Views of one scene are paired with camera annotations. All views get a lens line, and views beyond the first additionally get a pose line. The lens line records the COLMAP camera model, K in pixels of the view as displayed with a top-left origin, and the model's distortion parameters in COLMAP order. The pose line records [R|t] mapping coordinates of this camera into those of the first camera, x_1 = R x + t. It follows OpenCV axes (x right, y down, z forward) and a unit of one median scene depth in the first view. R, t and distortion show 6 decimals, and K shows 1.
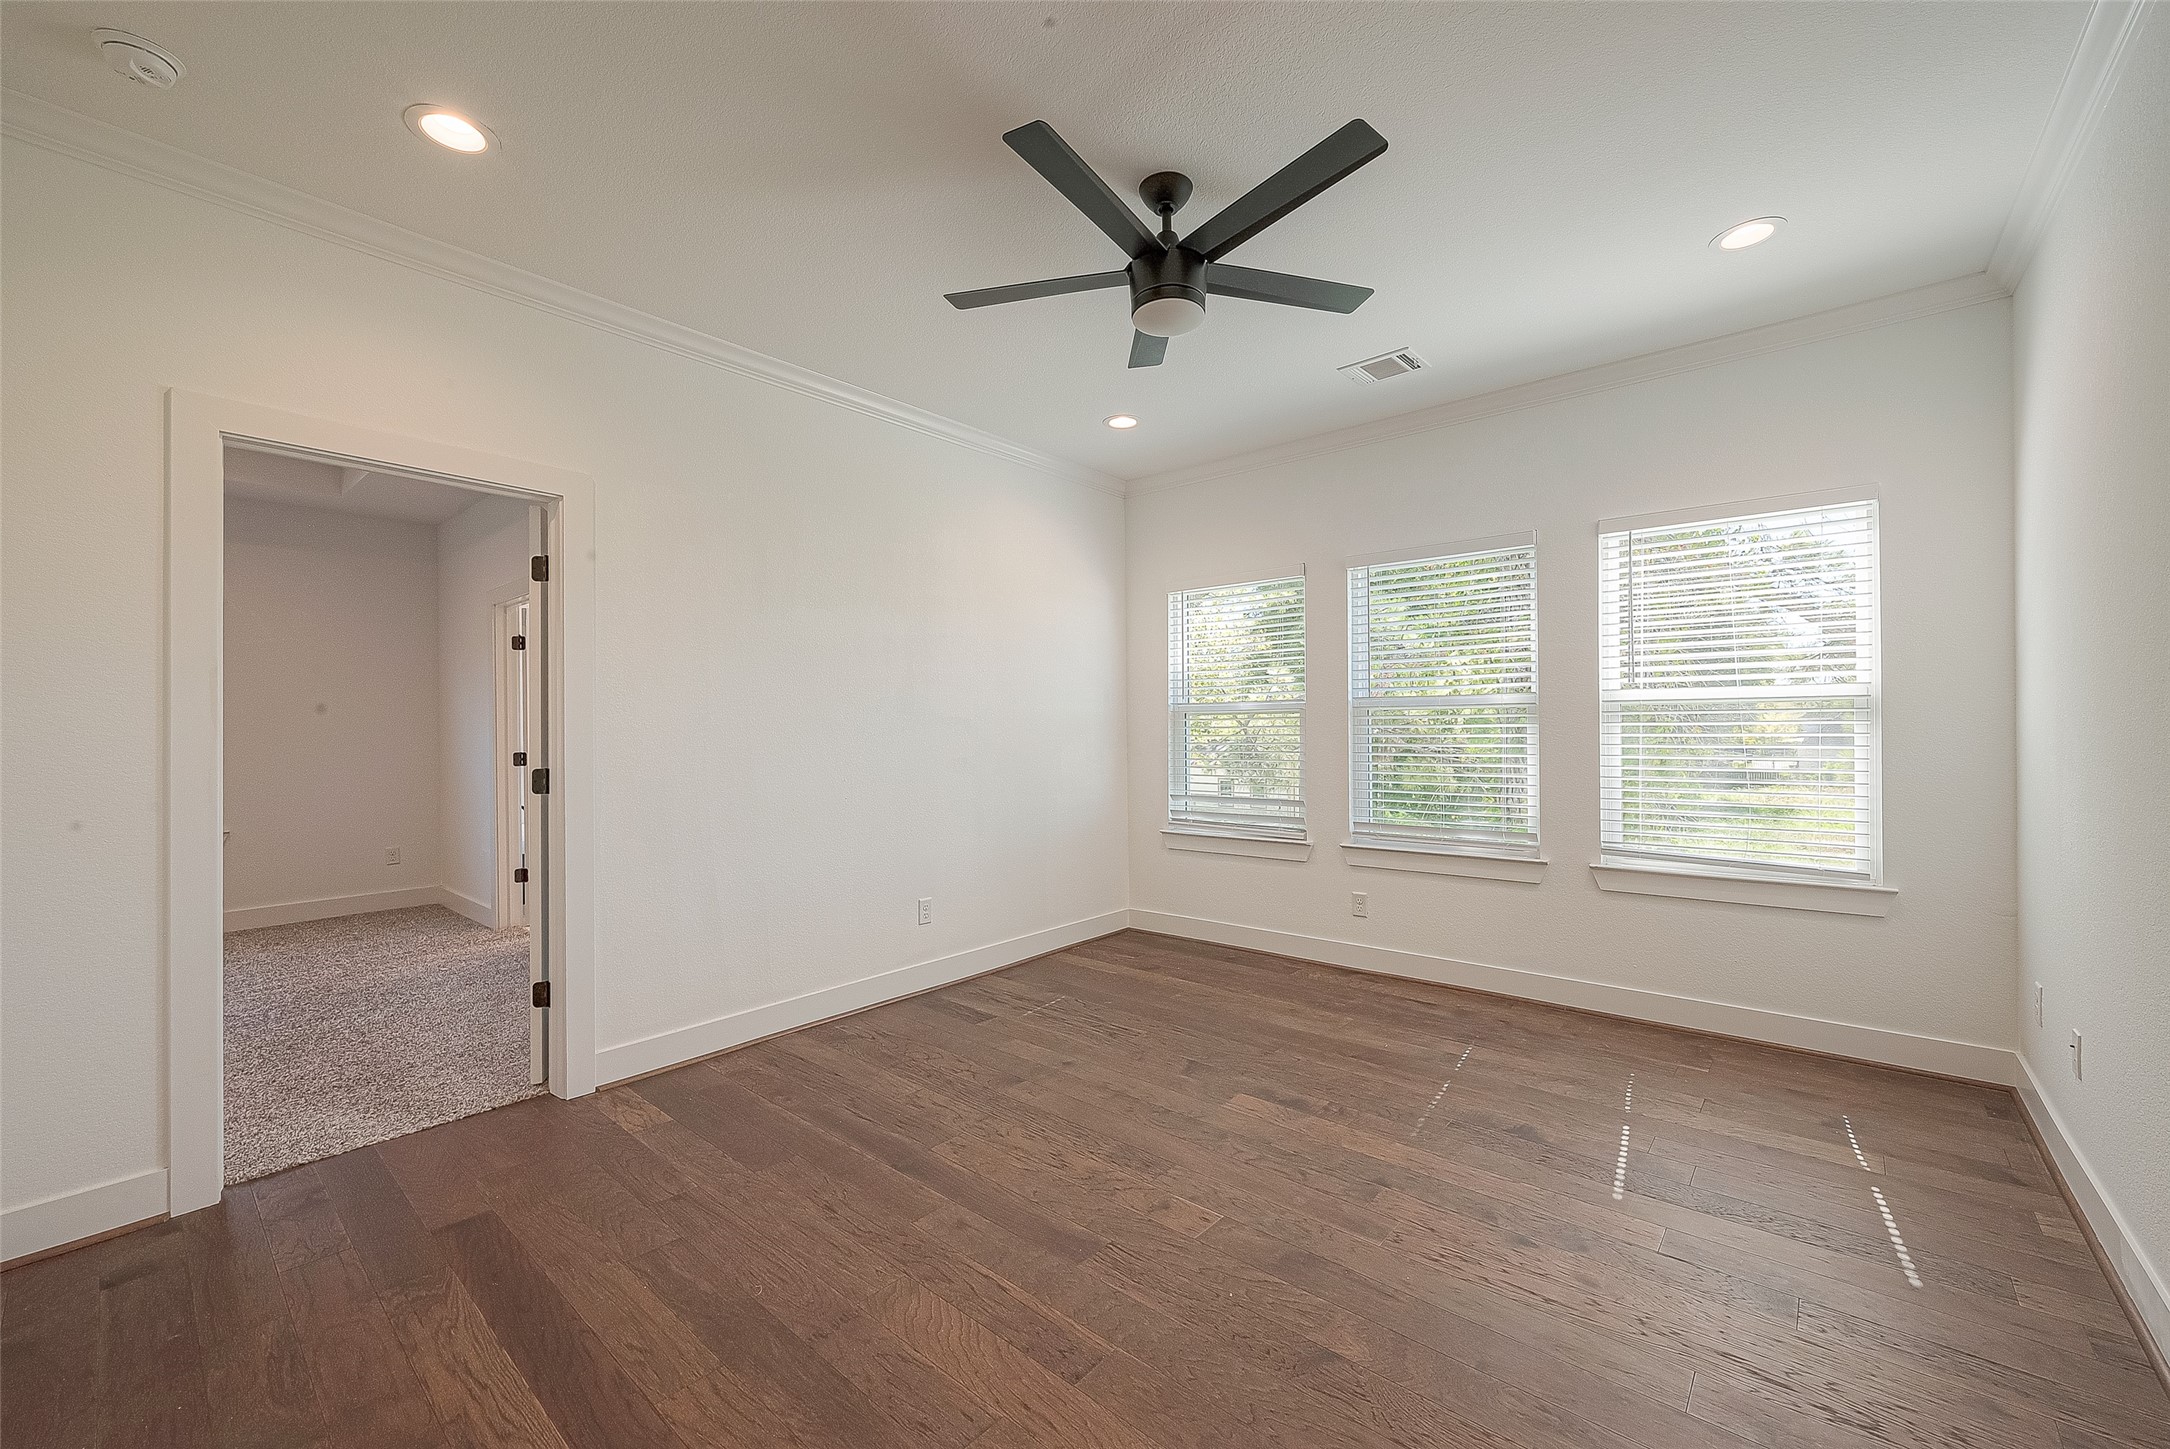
lens RADIAL K [[880.4, 0, 1088.7], [0, 880.4, 728.0], [0, 0, 1]] dist [-0.000643, -0.000013]
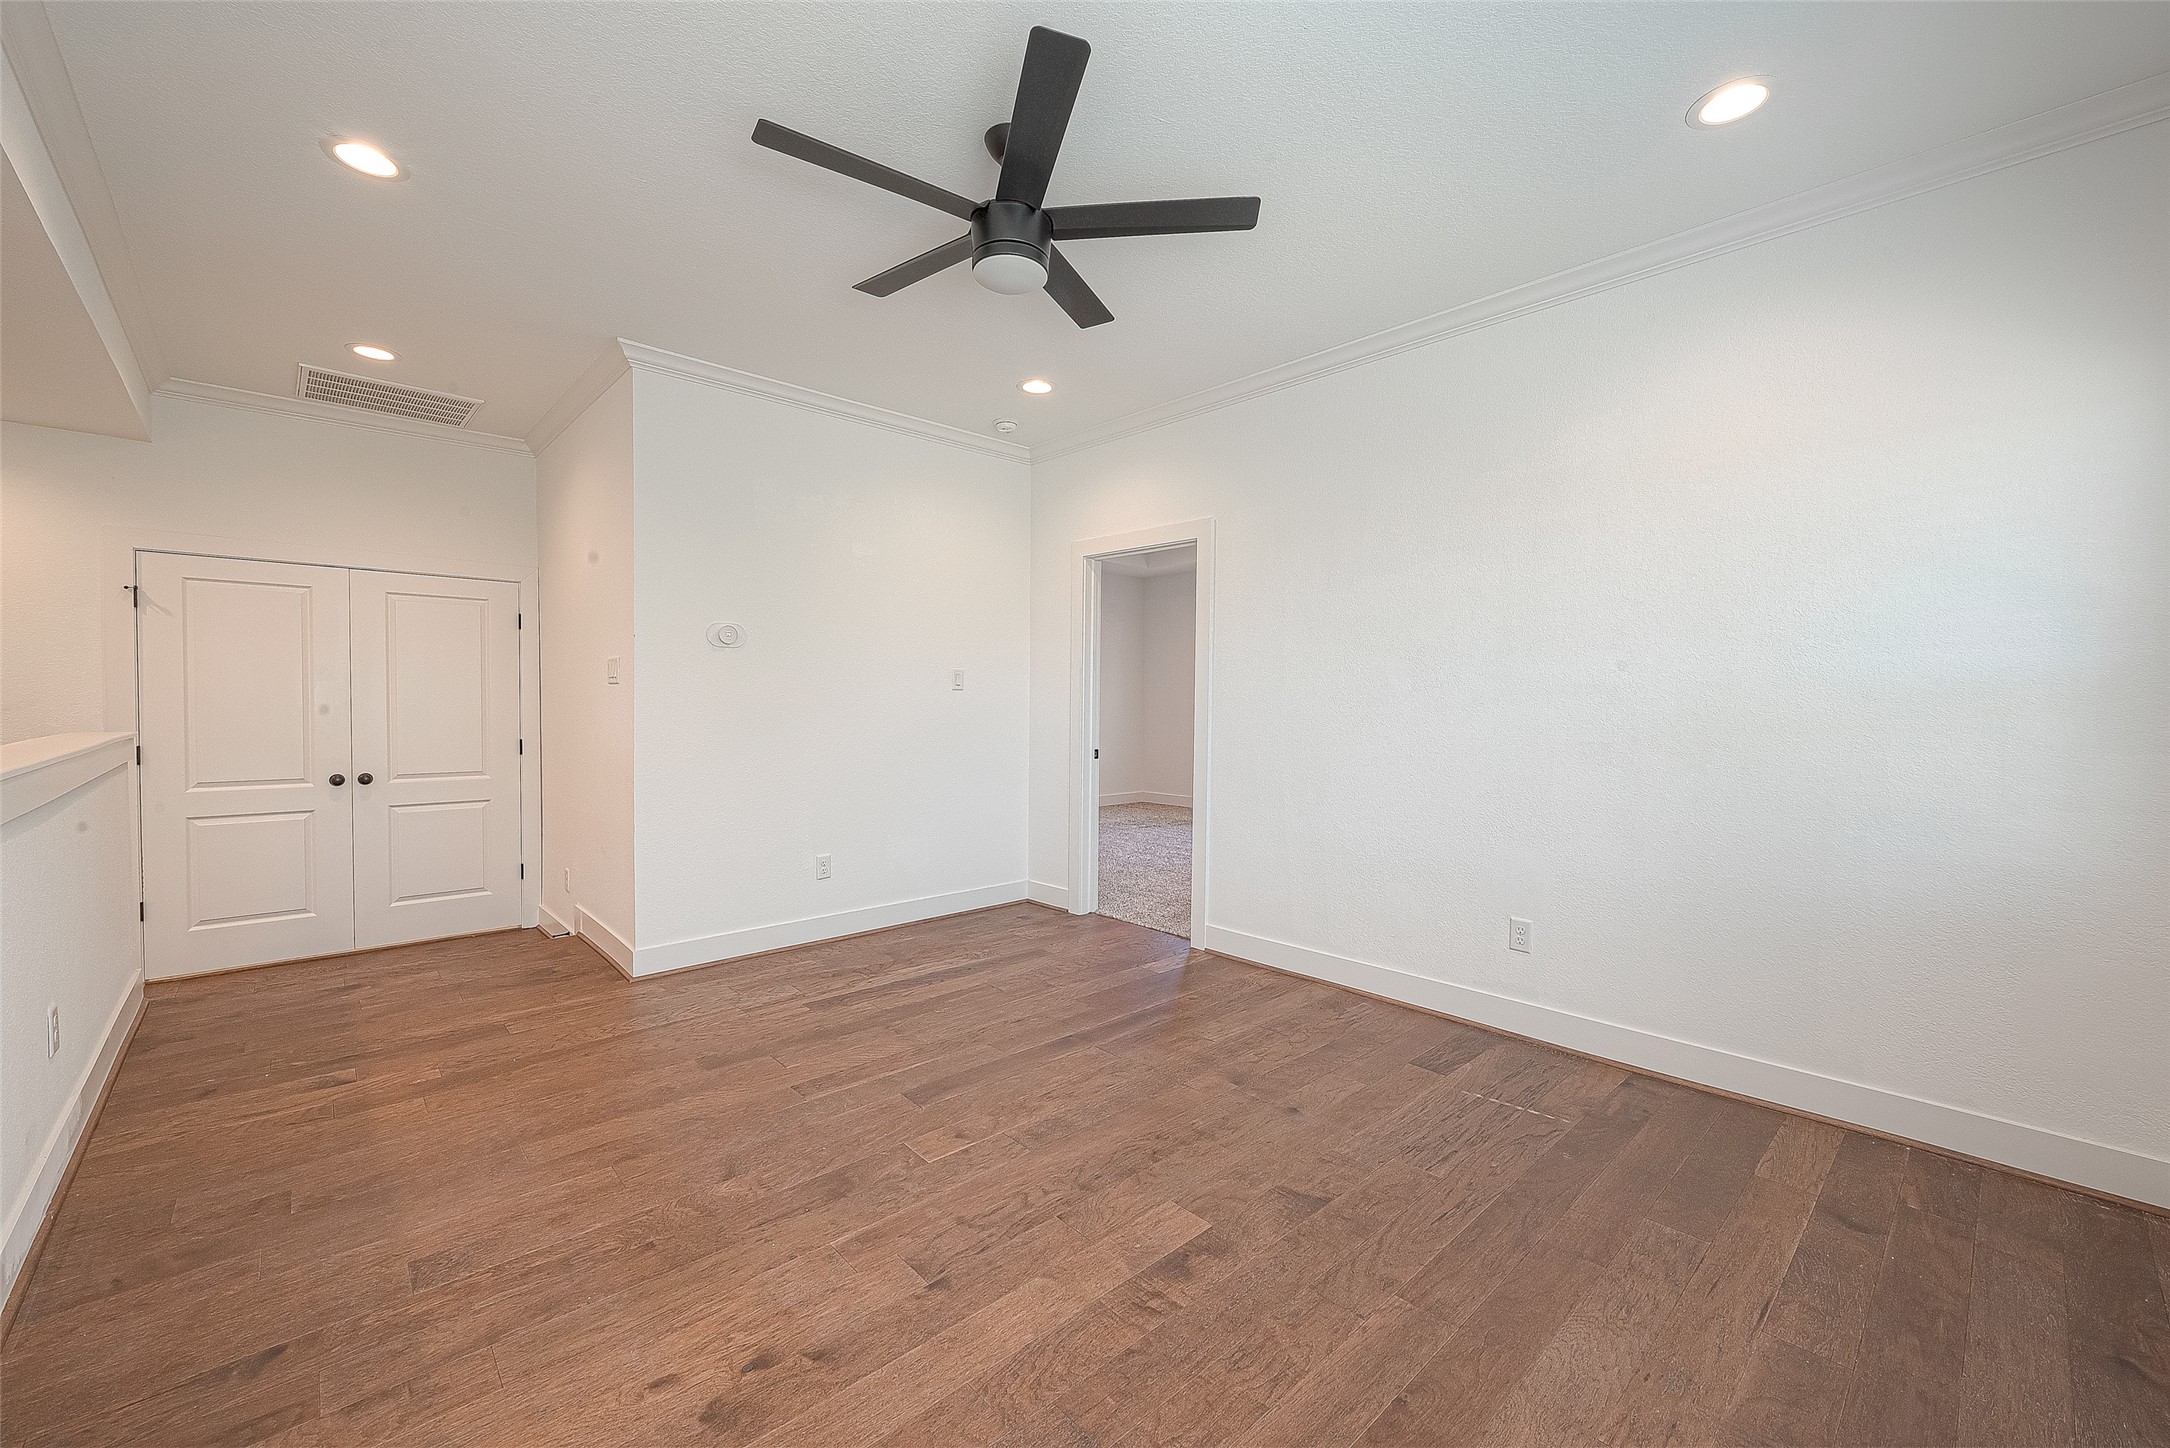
lens RADIAL K [[880.4, 0, 1088.7], [0, 880.4, 727.5], [0, 0, 1]] dist [-0.000643, -0.000013]
pose [[-0.130996, 0.038509, -0.990635, 0.860597], [-0.008195, 0.999169, 0.039925, -0.004578], [0.991349, 0.013348, -0.130571, 0.989810]]
